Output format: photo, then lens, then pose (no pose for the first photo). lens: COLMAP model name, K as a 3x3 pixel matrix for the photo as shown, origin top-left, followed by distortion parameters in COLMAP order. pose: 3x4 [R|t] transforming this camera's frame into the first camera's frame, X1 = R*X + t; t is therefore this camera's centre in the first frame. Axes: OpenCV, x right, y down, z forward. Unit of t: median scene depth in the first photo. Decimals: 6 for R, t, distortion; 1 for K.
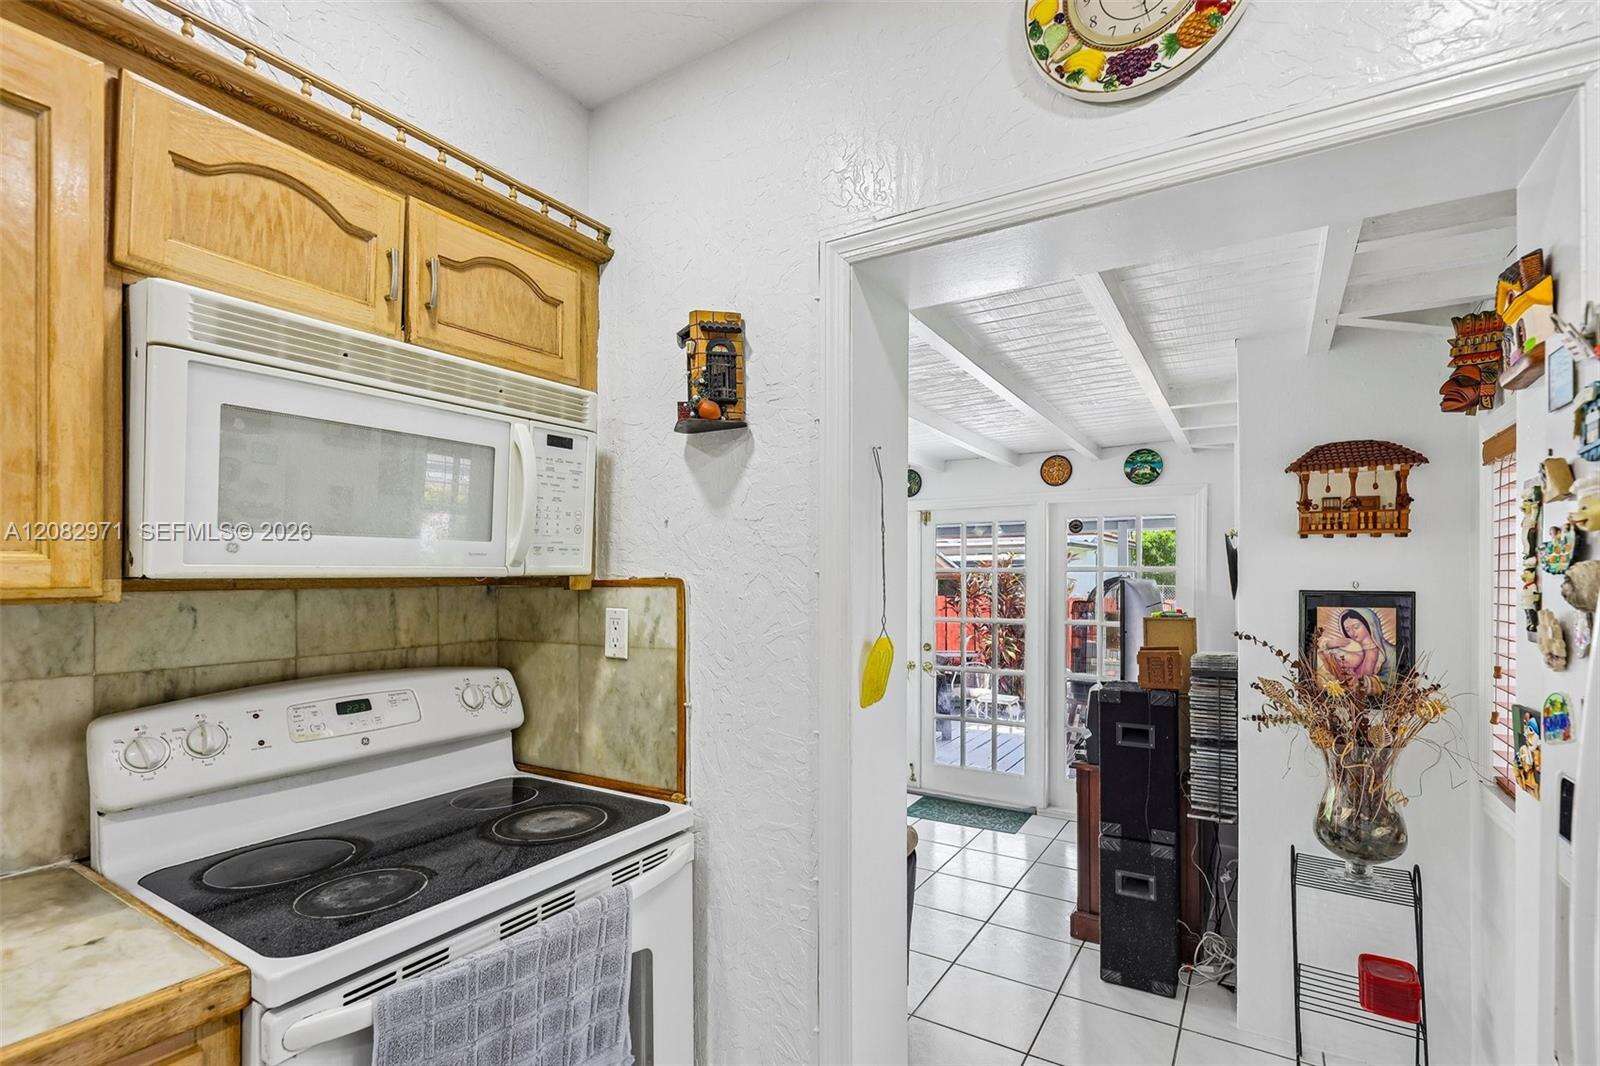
lens RADIAL K [[728.1, 0, 816.9], [0, 728.1, 570.4], [0, 0, 1]] dist [0.002538, -0.001005]
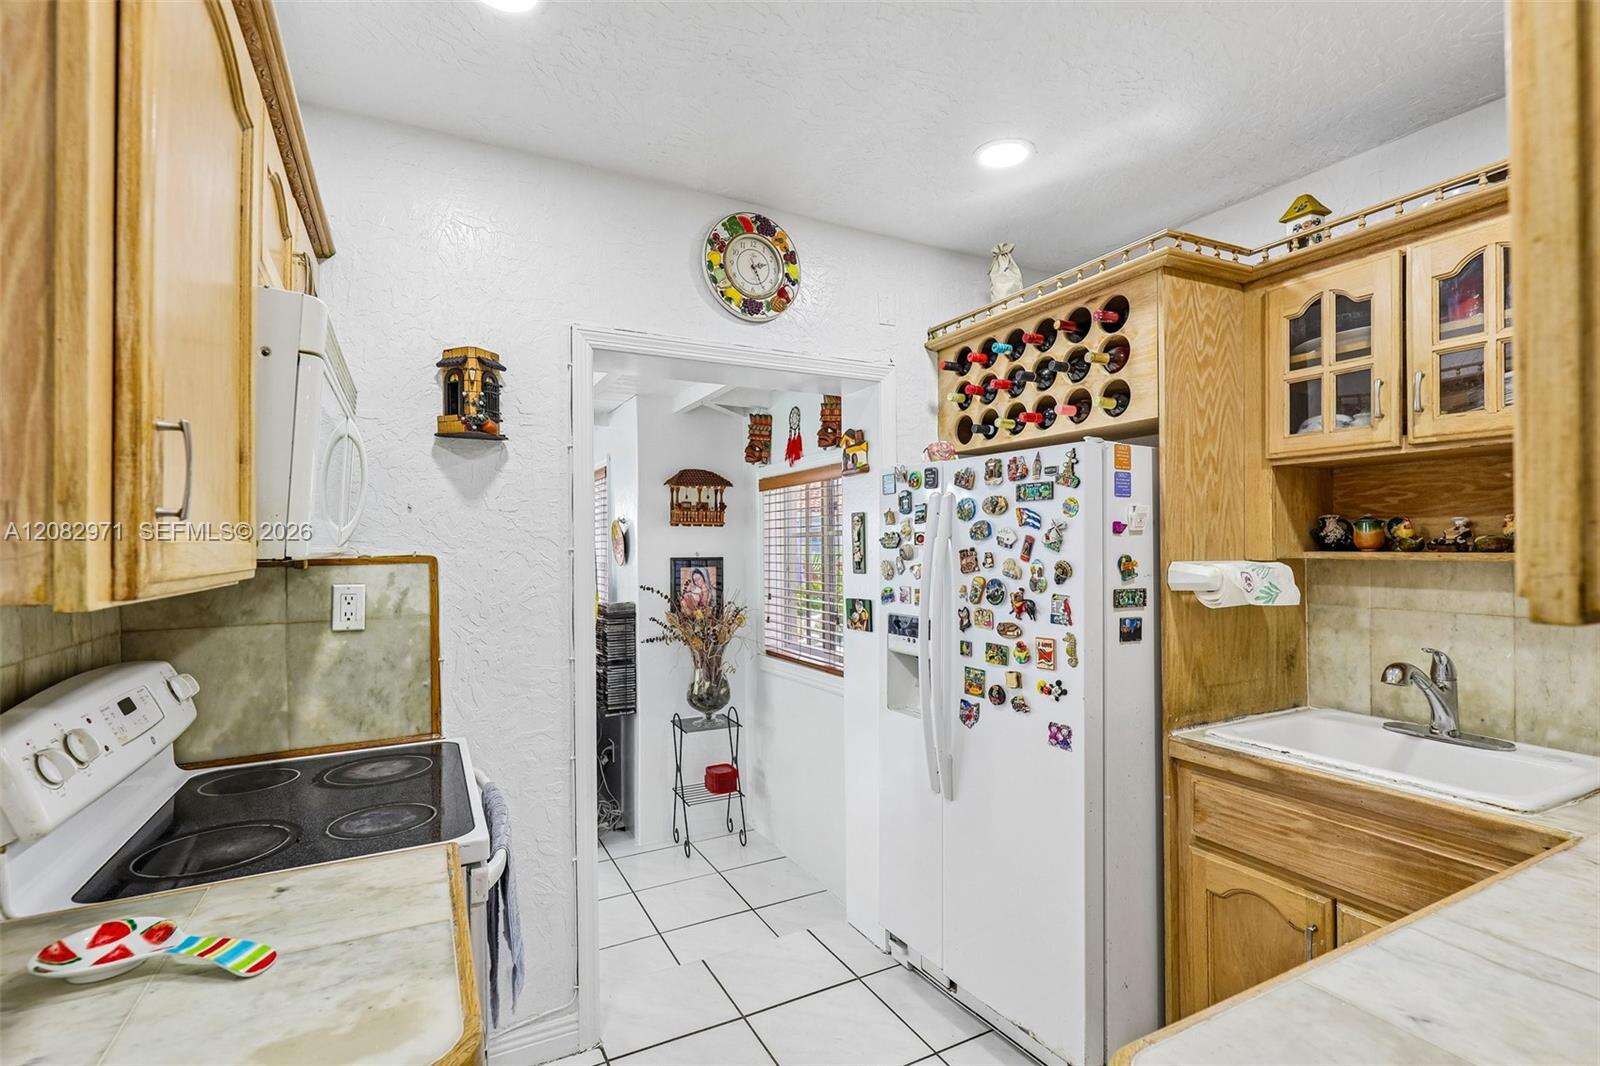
lens RADIAL K [[765.7, 0, 788.3], [0, 765.7, 537.1], [0, 0, 1]] dist [0.004623, 0.000165]
pose [[0.522306, 0.005309, 0.852742, -0.907505], [-0.000022, 0.999981, -0.006212, -0.011623], [-0.852758, 0.003225, 0.522296, -0.154417]]
